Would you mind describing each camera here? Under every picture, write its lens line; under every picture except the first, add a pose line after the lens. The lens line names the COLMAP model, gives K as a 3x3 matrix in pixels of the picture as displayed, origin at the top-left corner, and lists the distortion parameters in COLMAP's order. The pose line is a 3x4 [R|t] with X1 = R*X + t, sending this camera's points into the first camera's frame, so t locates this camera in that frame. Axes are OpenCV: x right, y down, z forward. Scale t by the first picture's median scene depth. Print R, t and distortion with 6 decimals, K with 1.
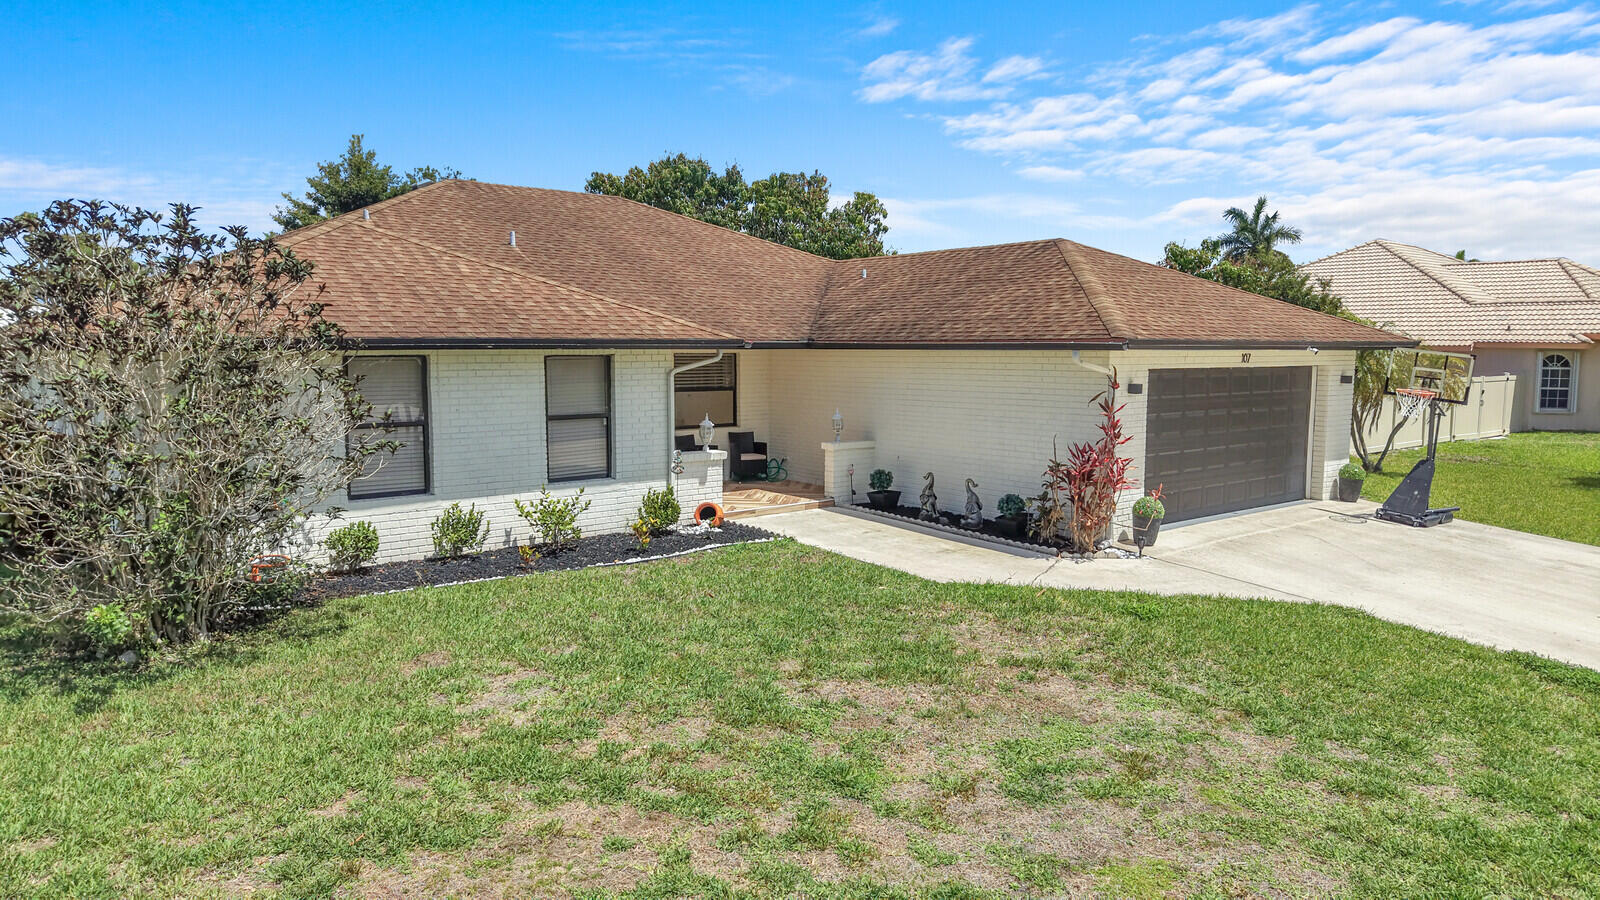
lens RADIAL K [[1067.3, 0, 800.0], [0, 1067.3, 450.0], [0, 0, 1]] dist [0.011915, -0.006020]
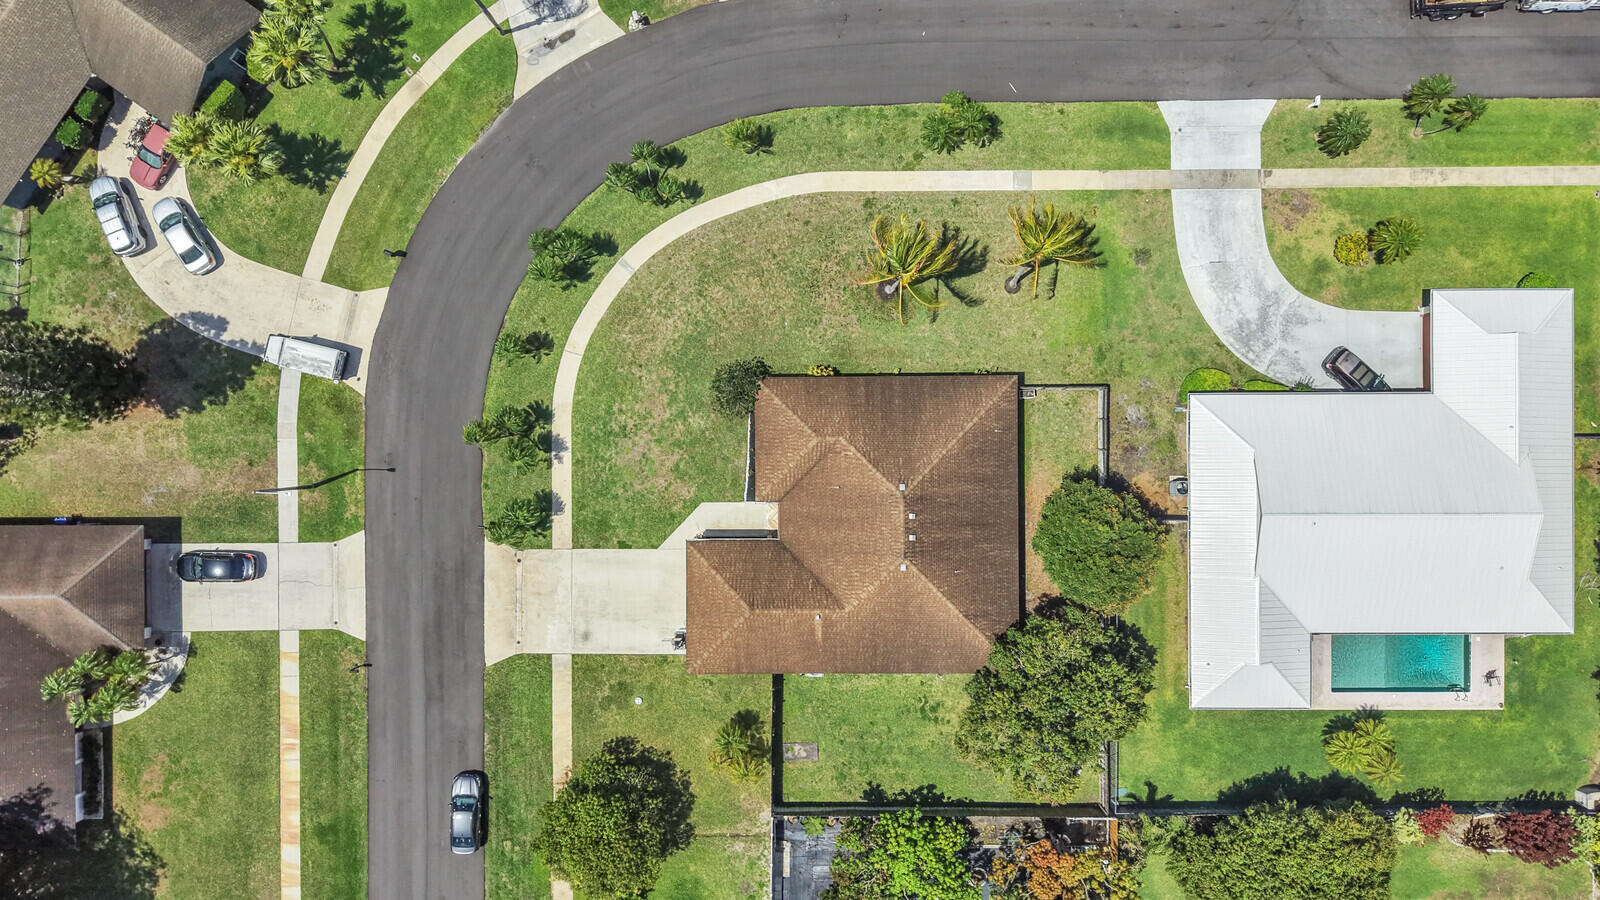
lens RADIAL K [[1067.3, 0, 800.0], [0, 1067.3, 450.0], [0, 0, 1]] dist [0.011915, -0.006020]
pose [[-0.622651, 0.782463, 0.007612, -0.455035], [-0.069160, -0.064718, 0.995504, -5.542135], [0.779437, 0.619325, 0.094412, 0.681033]]
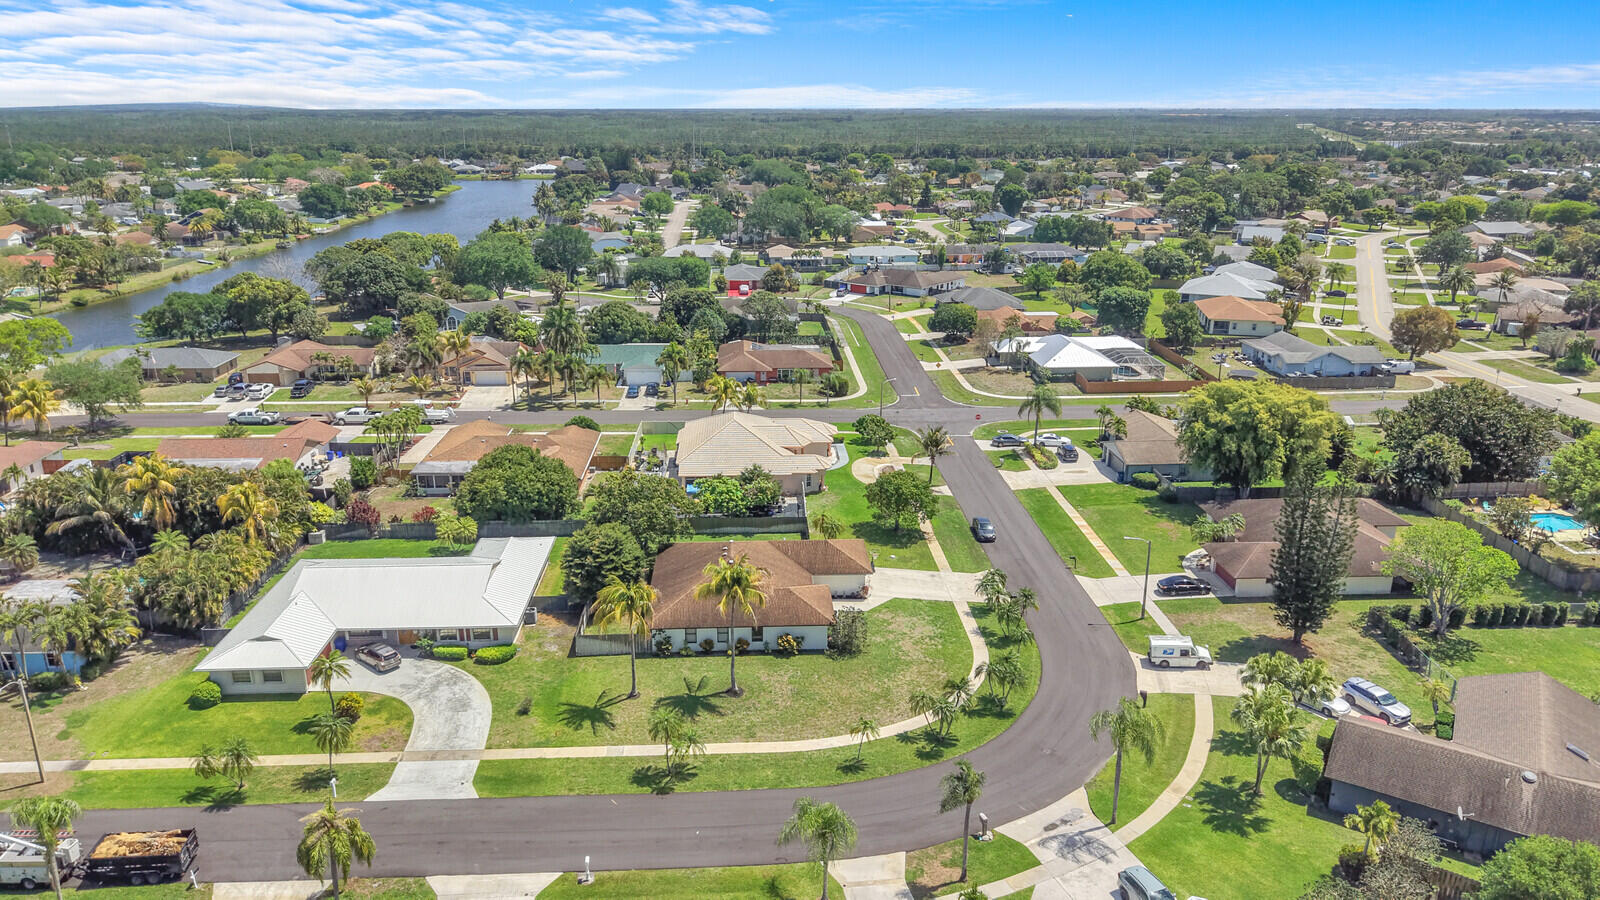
lens RADIAL K [[1066.1, 0, 808.6], [0, 1066.1, 449.3], [0, 0, 1]] dist [0.009214, -0.005089]
pose [[0.579405, -0.245125, 0.777305, -6.153658], [0.071637, 0.965328, 0.251020, -3.134413], [-0.811885, -0.089758, 0.576876, -3.228547]]
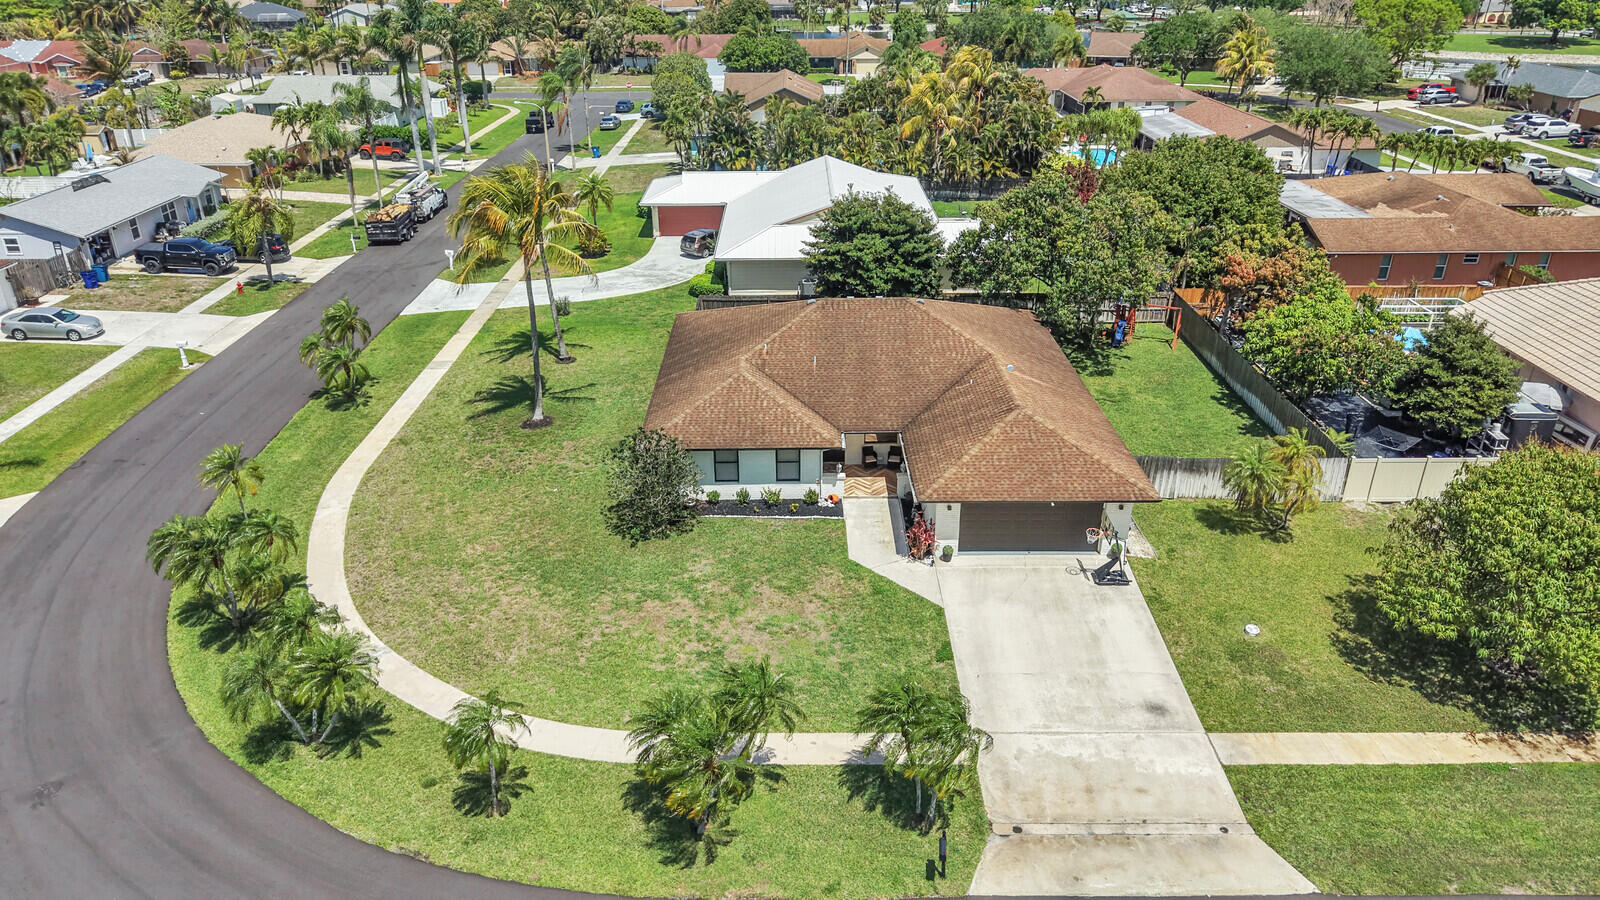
lens RADIAL K [[1067.3, 0, 800.0], [0, 1067.3, 450.0], [0, 0, 1]] dist [0.011915, -0.006020]
pose [[0.784086, 0.265840, -0.560838, 1.695005], [-0.058183, 0.931130, 0.360017, -1.298500], [0.617920, -0.249654, 0.745552, -1.369103]]
